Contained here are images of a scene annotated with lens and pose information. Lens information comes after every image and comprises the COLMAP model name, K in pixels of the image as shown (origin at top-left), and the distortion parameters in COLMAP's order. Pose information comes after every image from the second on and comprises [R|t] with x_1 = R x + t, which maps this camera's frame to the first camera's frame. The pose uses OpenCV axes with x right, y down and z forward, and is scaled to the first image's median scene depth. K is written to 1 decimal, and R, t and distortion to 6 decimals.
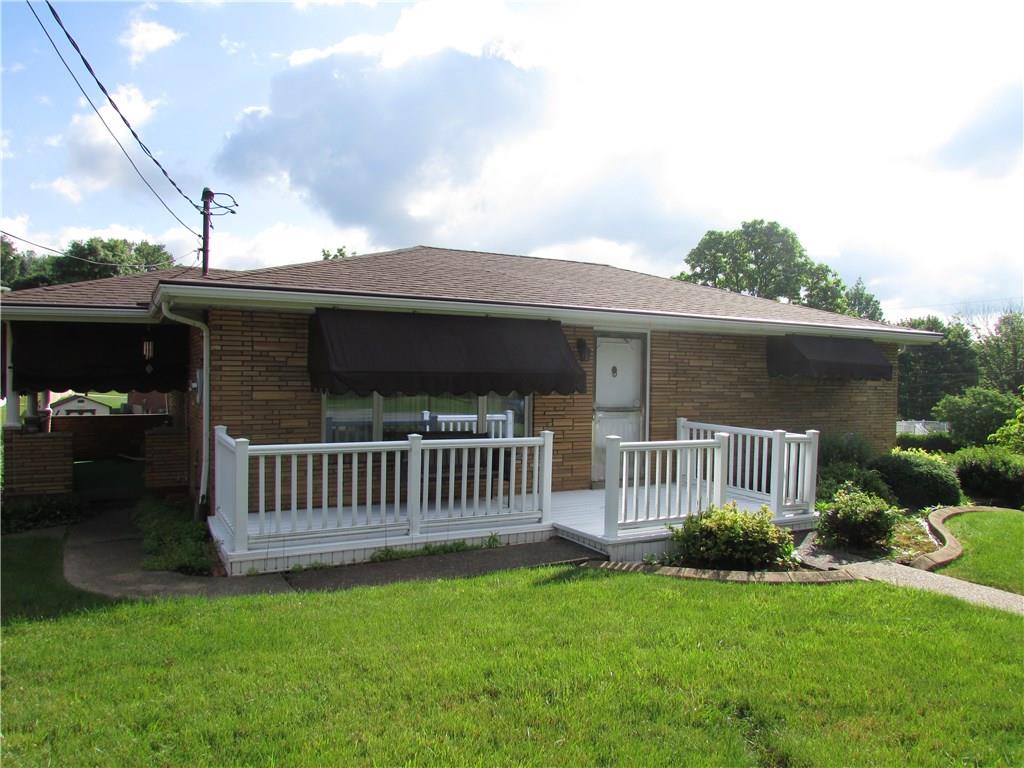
lens RADIAL K [[748.4, 0, 512.0], [0, 748.4, 384.0], [0, 0, 1]] dist [0.029902, -0.062511]
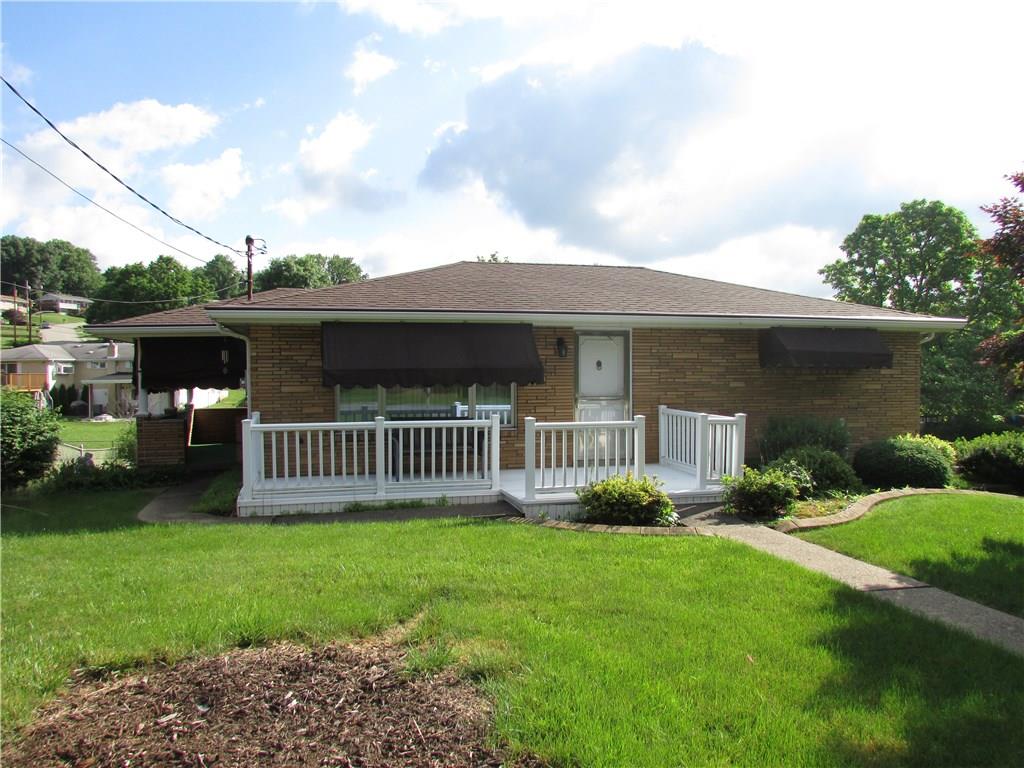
lens RADIAL K [[748.4, 0, 512.0], [0, 748.4, 384.0], [0, 0, 1]] dist [0.029902, -0.062511]
pose [[0.967485, -0.015830, -0.252433, 0.337491], [0.016327, 0.999867, -0.000126, 0.011314], [0.252402, -0.003999, 0.967614, -0.161773]]
